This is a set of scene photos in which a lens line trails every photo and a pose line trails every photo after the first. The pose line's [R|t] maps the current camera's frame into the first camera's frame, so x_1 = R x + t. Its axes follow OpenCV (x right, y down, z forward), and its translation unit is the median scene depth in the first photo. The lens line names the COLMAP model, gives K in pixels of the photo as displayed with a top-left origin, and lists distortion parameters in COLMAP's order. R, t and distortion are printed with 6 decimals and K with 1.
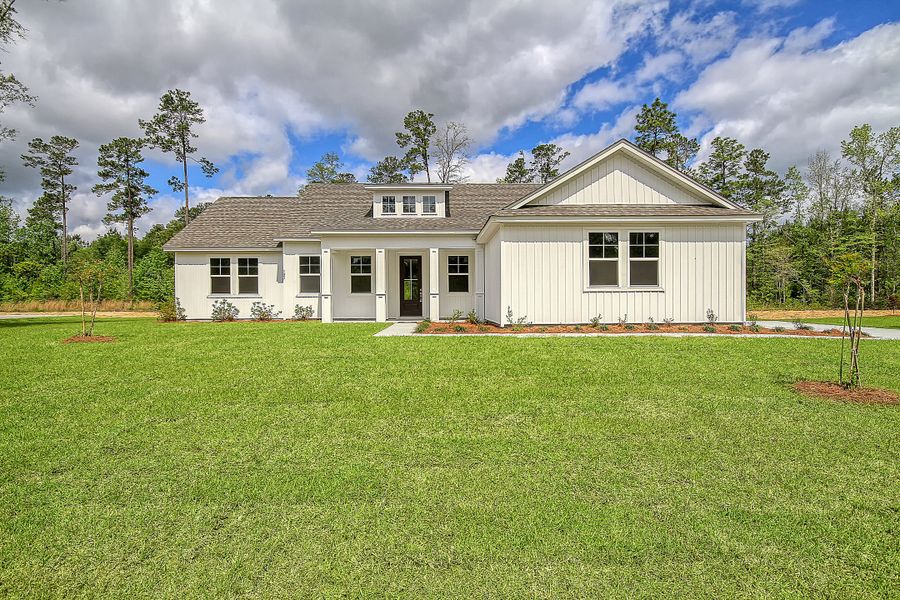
lens RADIAL K [[389.5, 0, 446.0], [0, 389.5, 298.4], [0, 0, 1]] dist [0.001298, 0.000064]
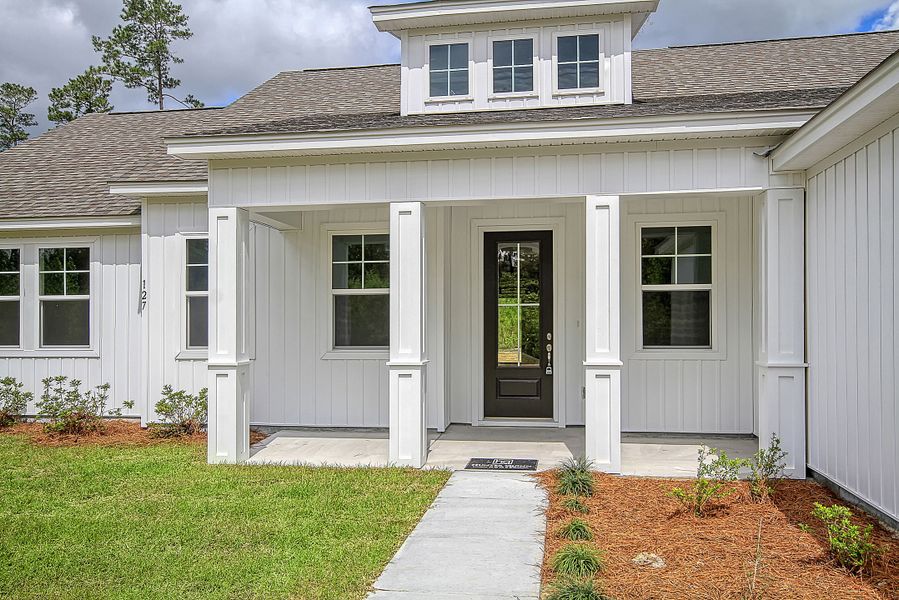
lens RADIAL K [[440.8, 0, 465.5], [0, 440.8, 307.8], [0, 0, 1]] dist [0.000632, -0.000547]
pose [[0.969653, 0.006672, -0.244396, -0.044766], [-0.004996, 0.999960, 0.007477, -0.049884], [0.244436, -0.006030, 0.969647, 0.650817]]
